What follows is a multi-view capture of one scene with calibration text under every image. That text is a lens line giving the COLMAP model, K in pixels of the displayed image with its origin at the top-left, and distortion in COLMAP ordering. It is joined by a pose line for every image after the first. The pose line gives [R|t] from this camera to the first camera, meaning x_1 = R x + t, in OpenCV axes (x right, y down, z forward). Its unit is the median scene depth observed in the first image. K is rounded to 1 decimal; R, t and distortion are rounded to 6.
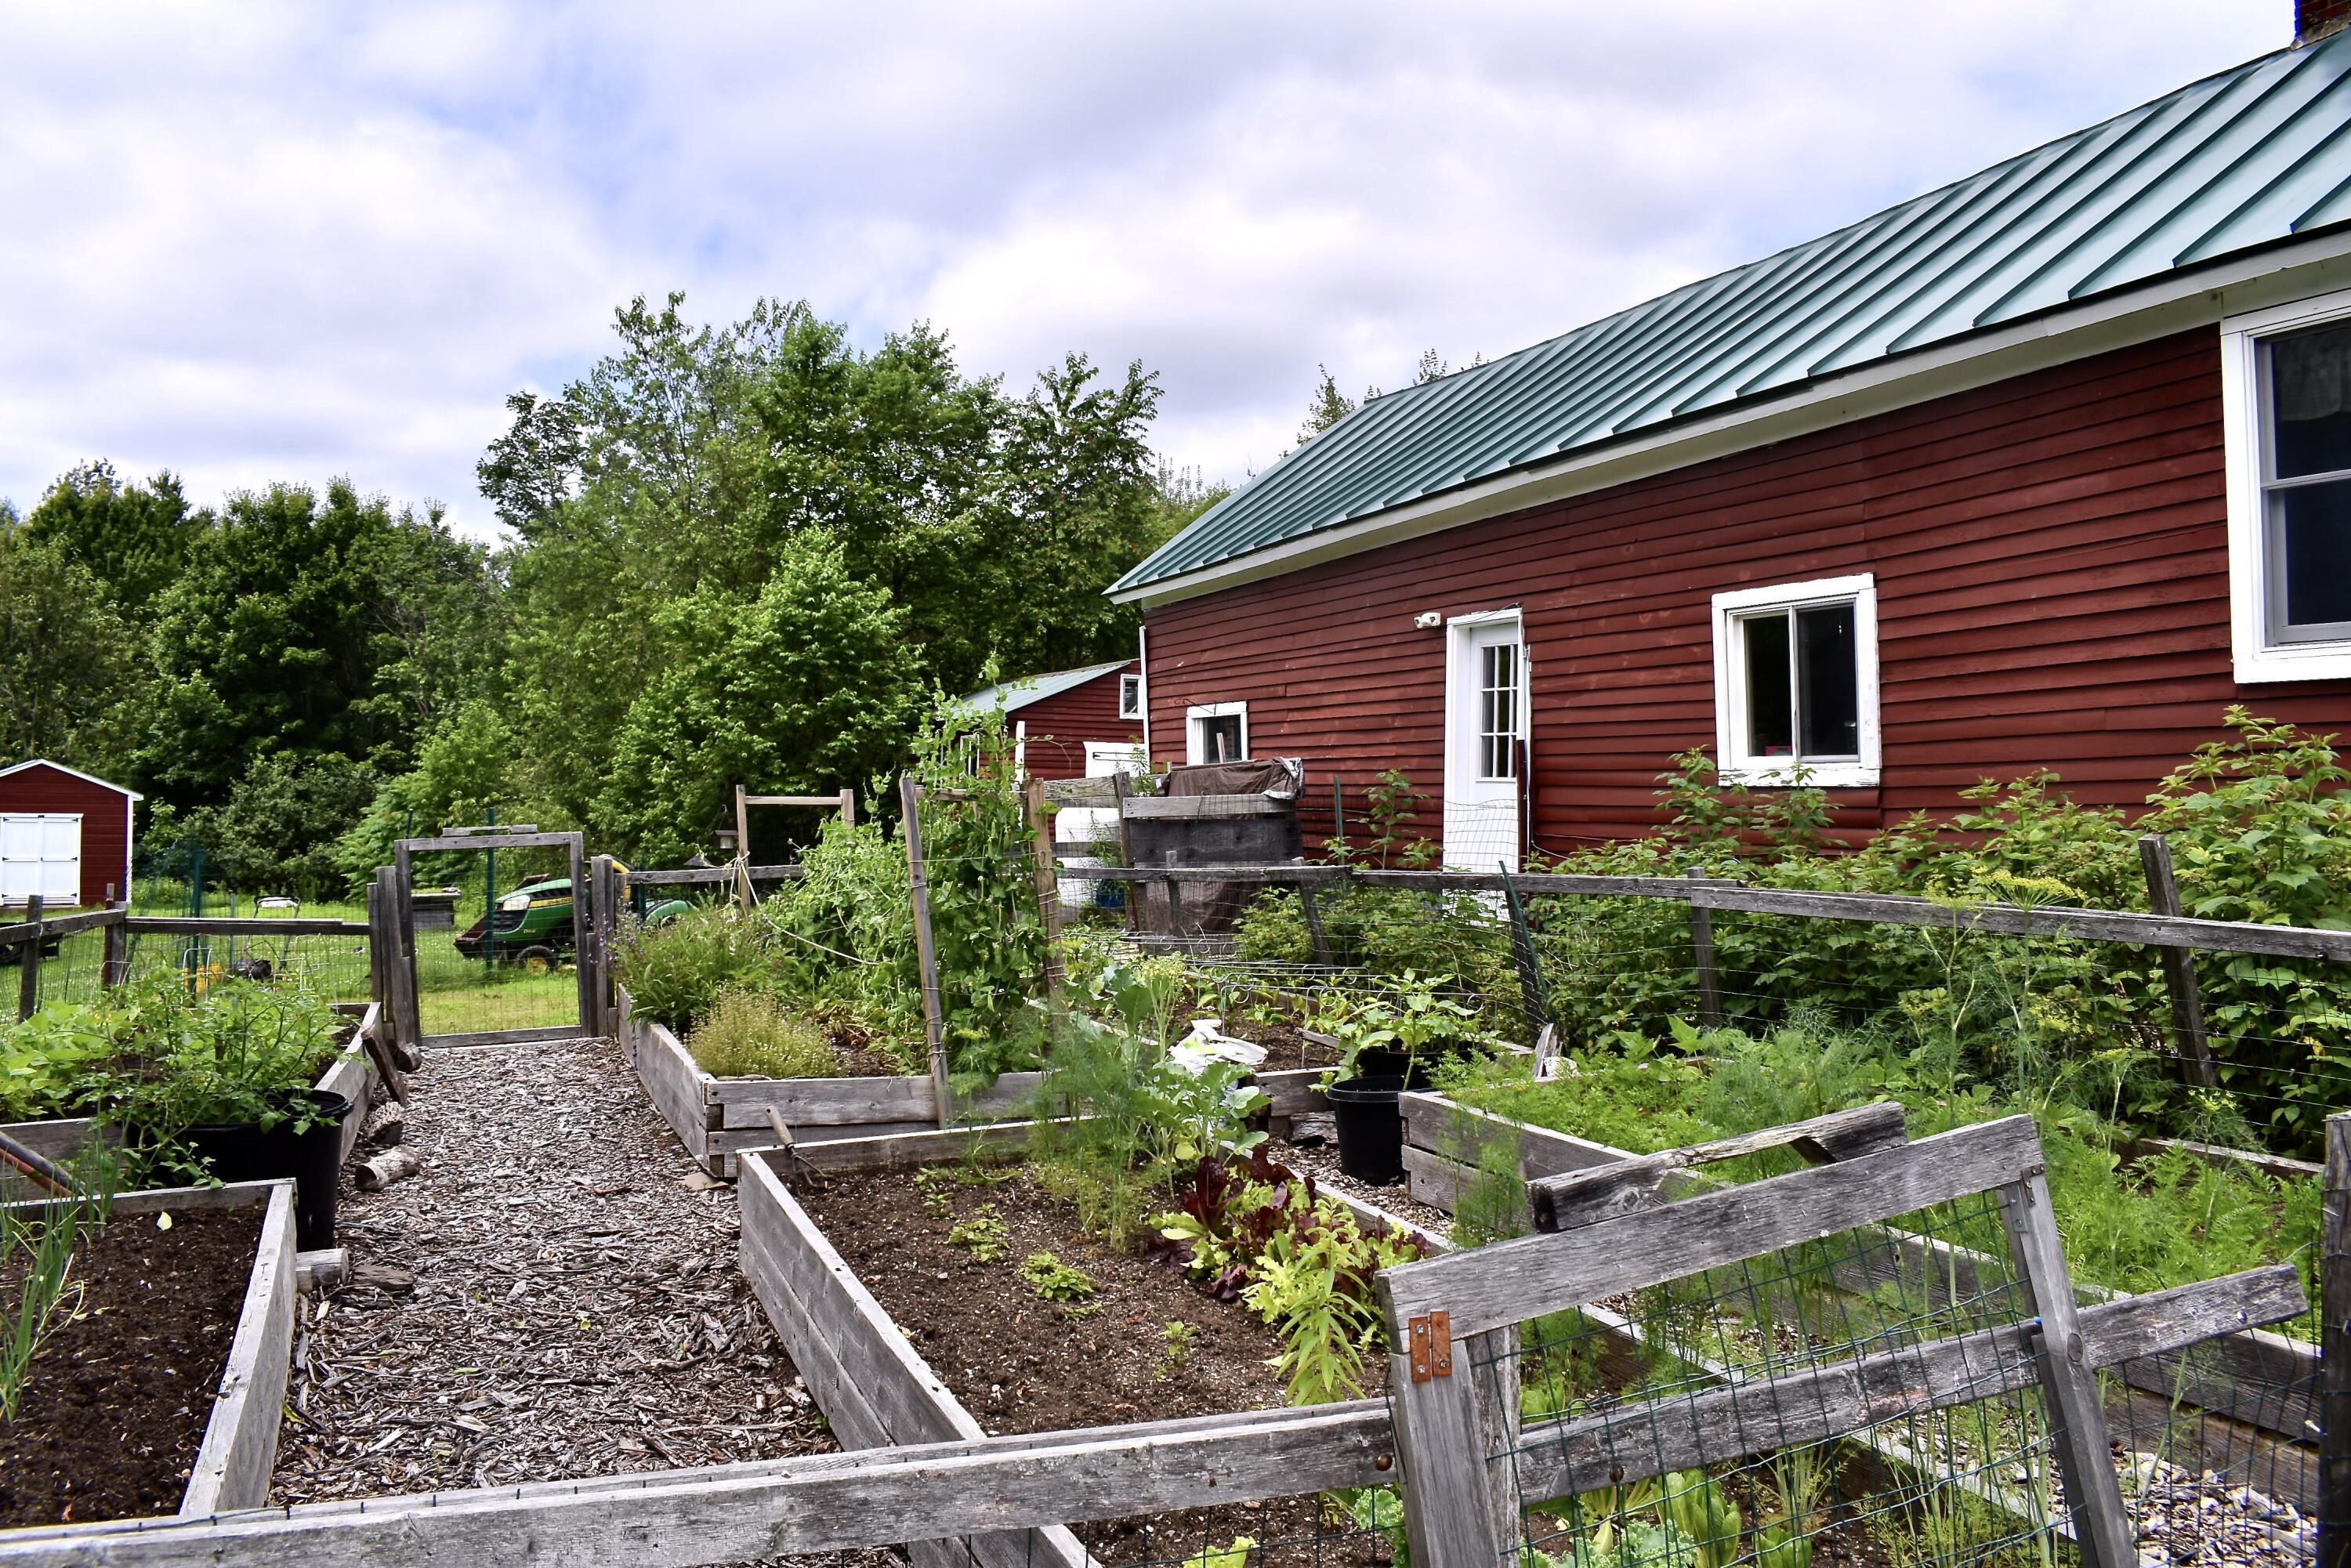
lens RADIAL K [[1858.9, 0, 1175.5], [0, 1858.9, 784.0], [0, 0, 1]] dist [-0.095456, 0.017041]
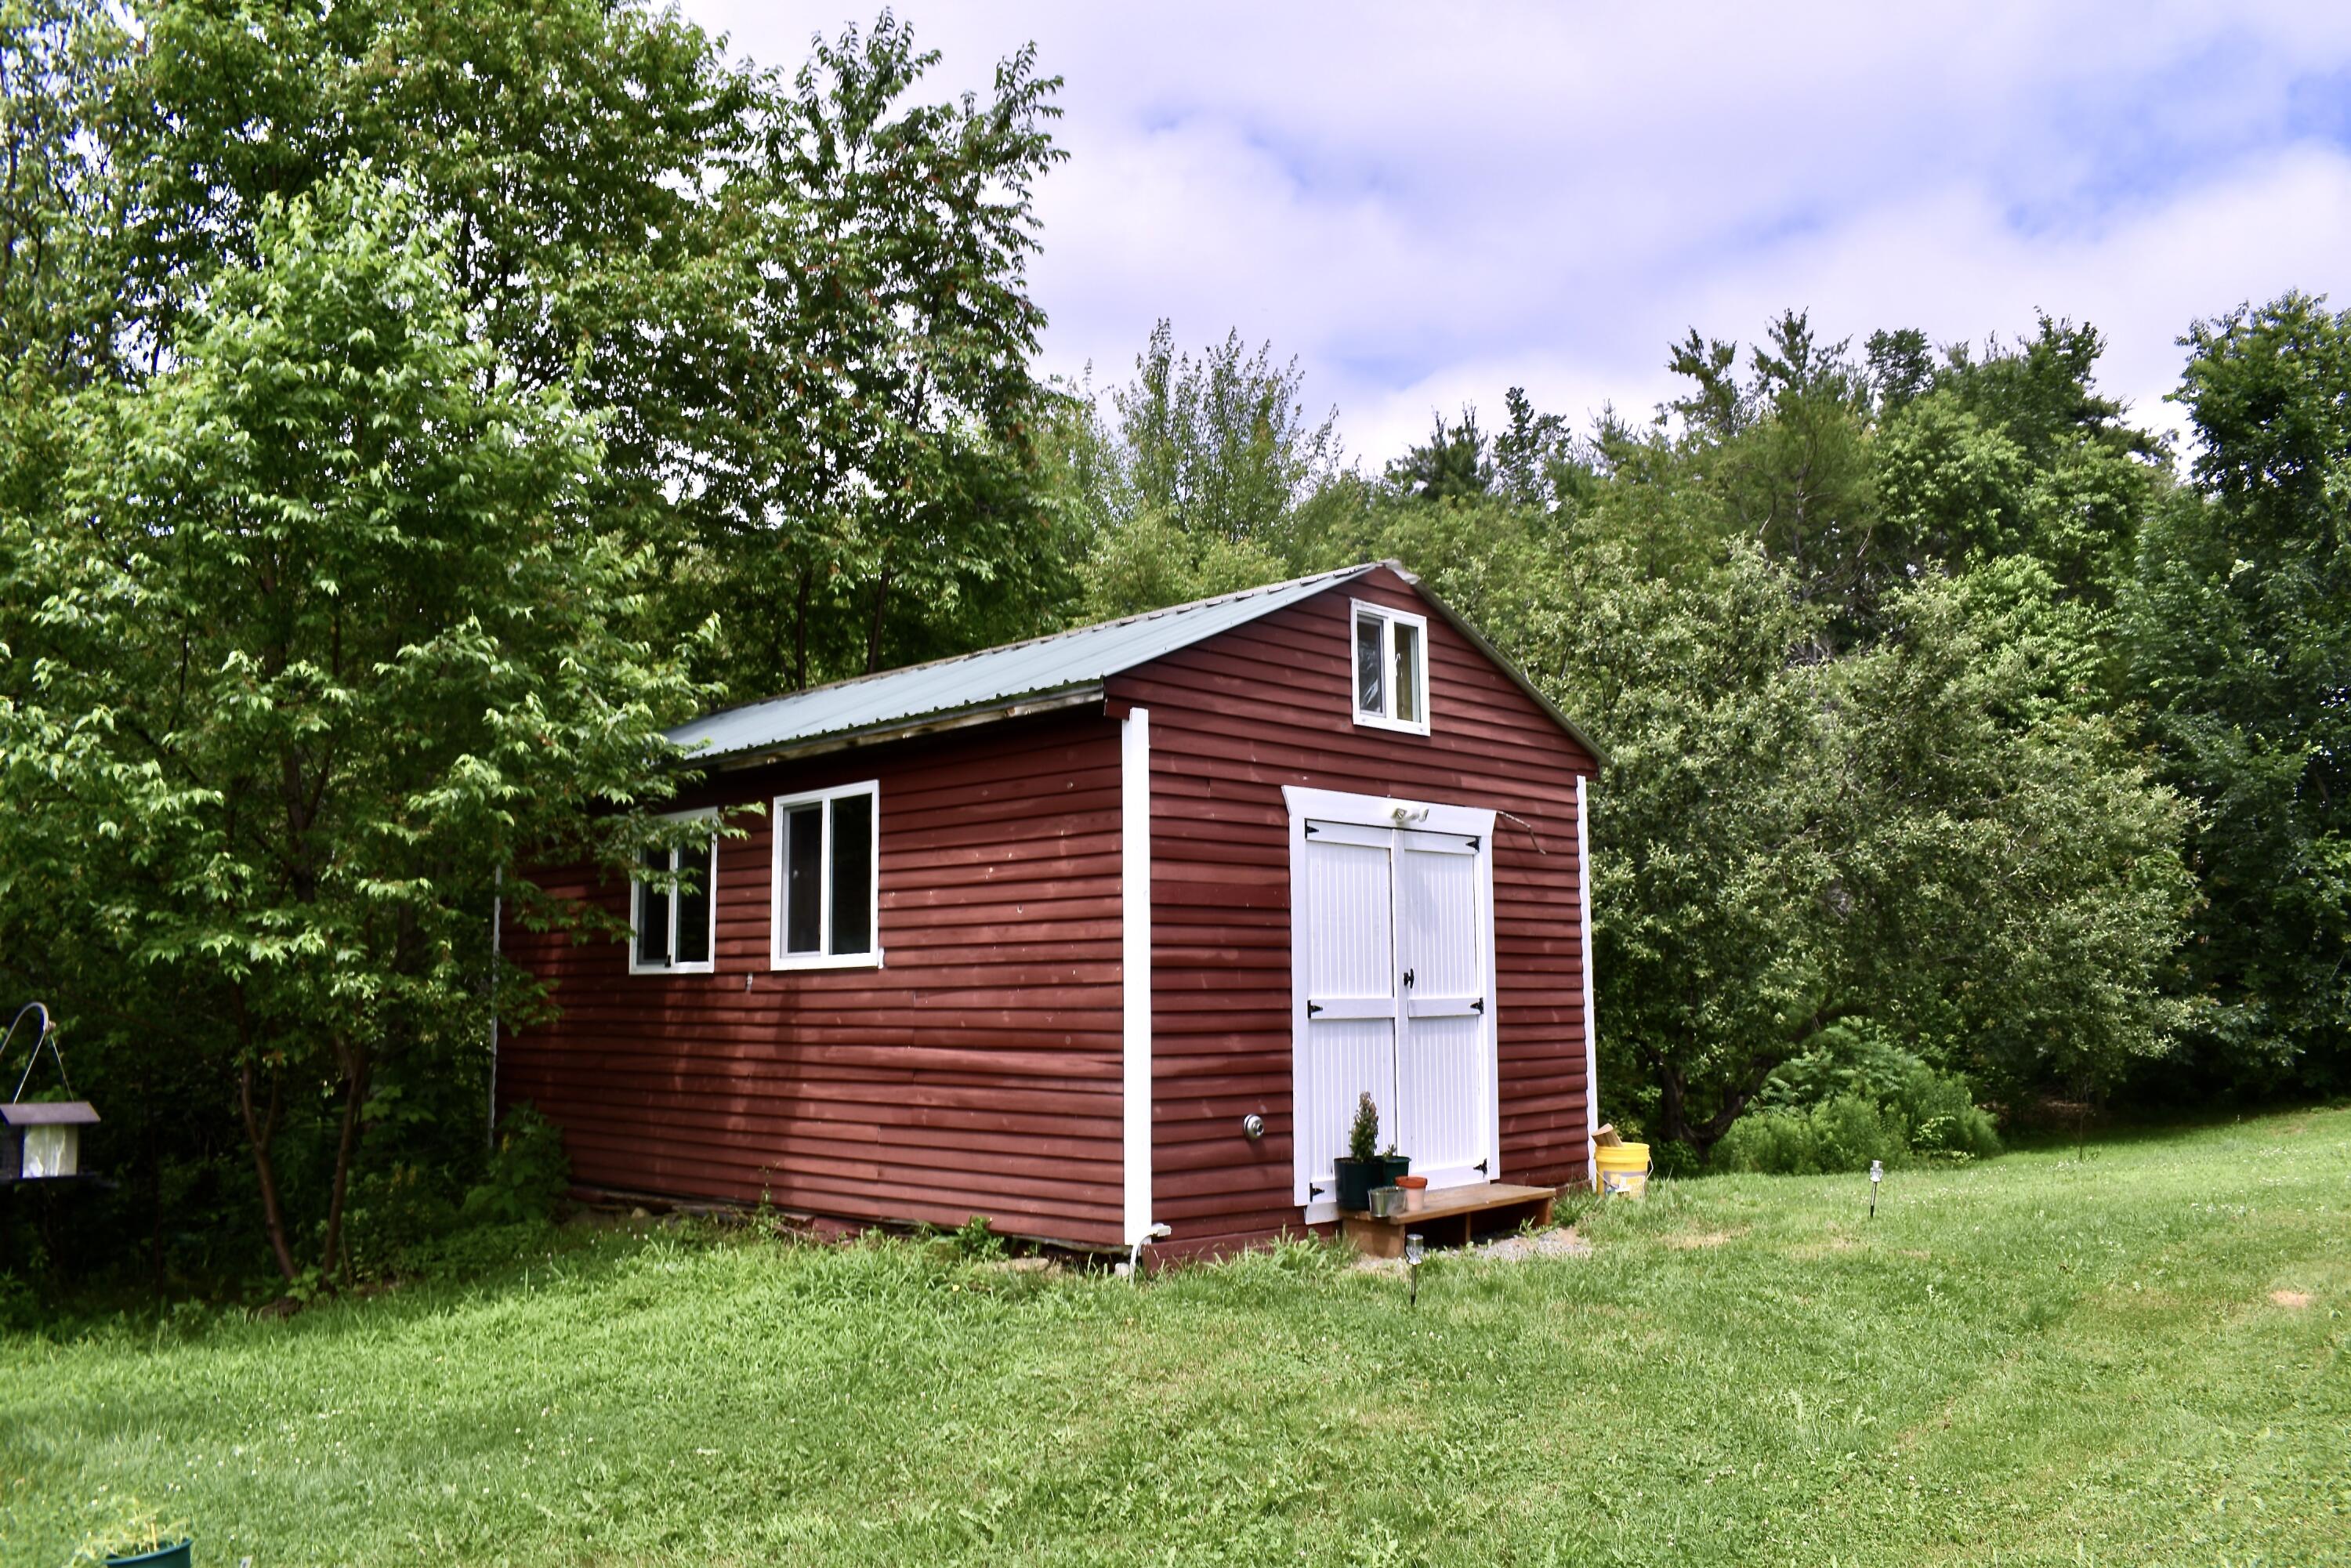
lens RADIAL K [[1858.9, 0, 1175.5], [0, 1858.9, 784.0], [0, 0, 1]] dist [-0.095456, 0.017041]
pose [[0.933539, 0.017421, 0.358052, -0.175971], [0.019873, 0.994767, -0.100215, 0.008334], [-0.357924, 0.100670, 0.928308, 0.672025]]
